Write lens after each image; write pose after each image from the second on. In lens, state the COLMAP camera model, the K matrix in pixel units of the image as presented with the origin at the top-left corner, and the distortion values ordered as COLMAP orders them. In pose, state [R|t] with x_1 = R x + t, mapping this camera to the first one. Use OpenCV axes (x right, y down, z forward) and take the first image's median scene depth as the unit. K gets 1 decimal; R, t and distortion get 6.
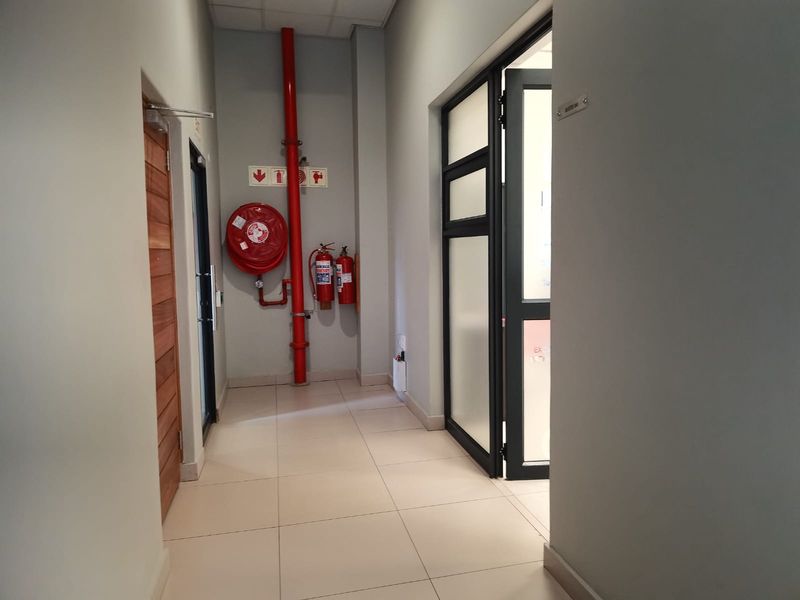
lens RADIAL K [[542.5, 0, 402.3], [0, 542.5, 298.8], [0, 0, 1]] dist [0.028338, 0.004414]
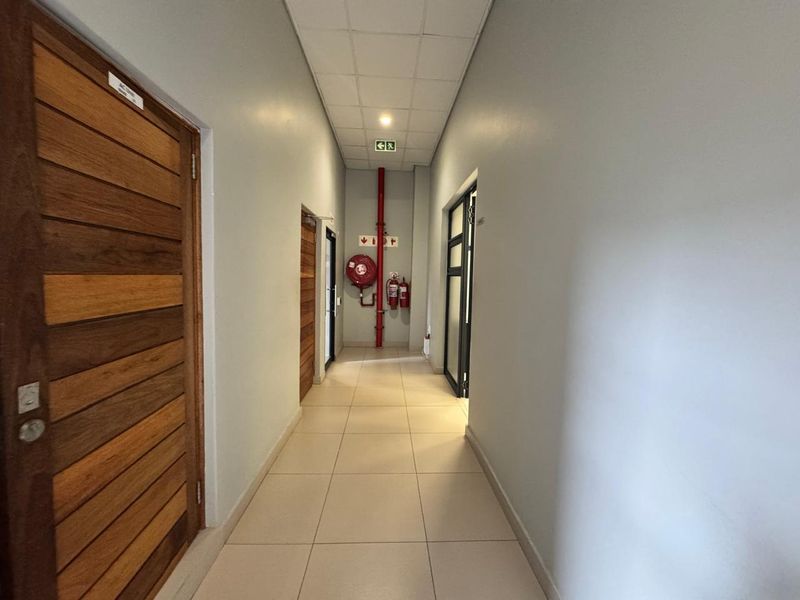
lens RADIAL K [[322.3, 0, 398.6], [0, 322.3, 298.7], [0, 0, 1]] dist [0.003587, -0.000058]
pose [[0.980241, 0.050835, -0.191161, 0.100061], [-0.054967, 0.998354, -0.016374, -0.001827], [0.190014, 0.026558, 0.981422, -0.129905]]
